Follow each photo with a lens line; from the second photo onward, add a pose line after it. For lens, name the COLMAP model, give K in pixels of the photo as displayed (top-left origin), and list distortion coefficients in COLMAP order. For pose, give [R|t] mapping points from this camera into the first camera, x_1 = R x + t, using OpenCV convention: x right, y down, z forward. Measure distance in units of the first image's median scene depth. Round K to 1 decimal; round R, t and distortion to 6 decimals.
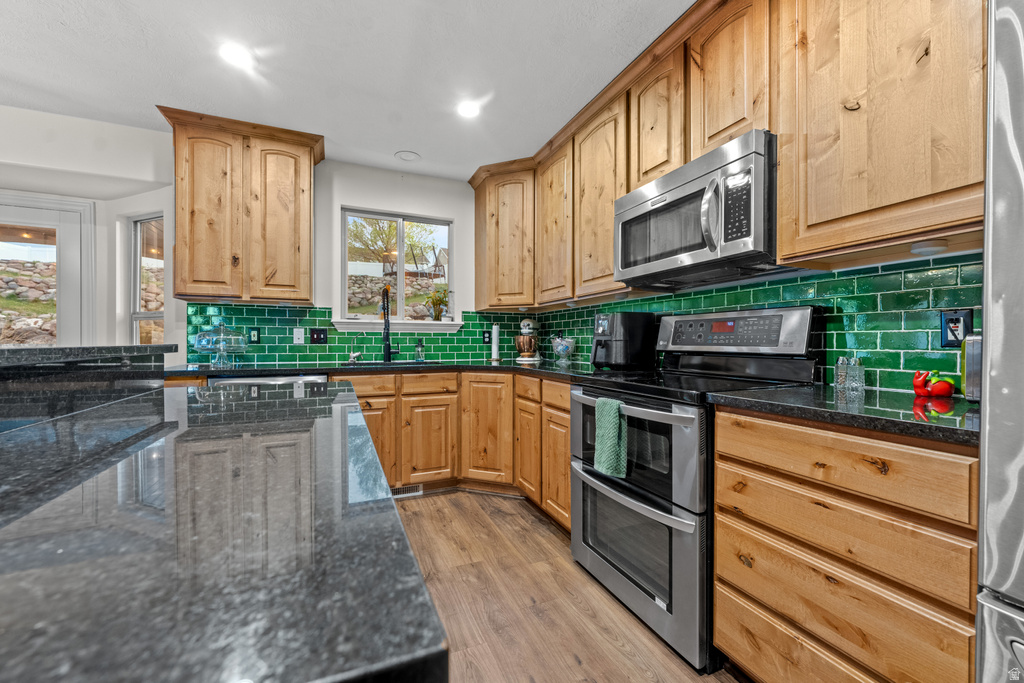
lens RADIAL K [[411.4, 0, 512.4], [0, 411.4, 343.4], [0, 0, 1]] dist [0.001568, -0.000023]
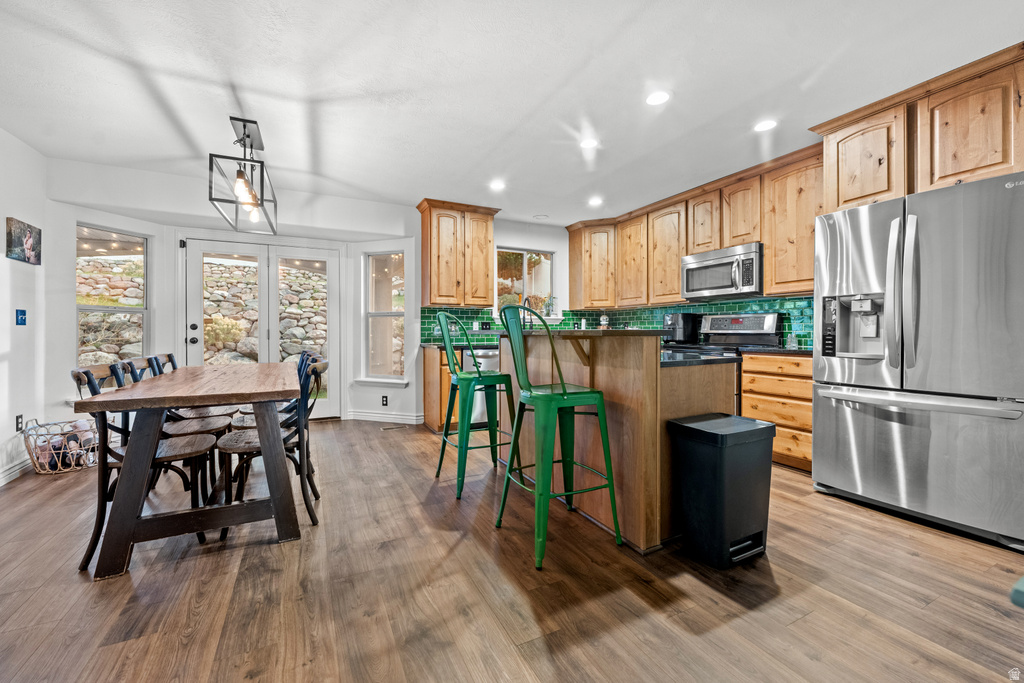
lens RADIAL K [[411.4, 0, 513.1], [0, 411.4, 335.0], [0, 0, 1]] dist [0.001568, -0.000023]
pose [[0.998415, -0.006158, 0.055938, -0.627233], [0.005919, 0.999973, 0.004431, 0.011616], [-0.055963, -0.004093, 0.998424, -0.868477]]
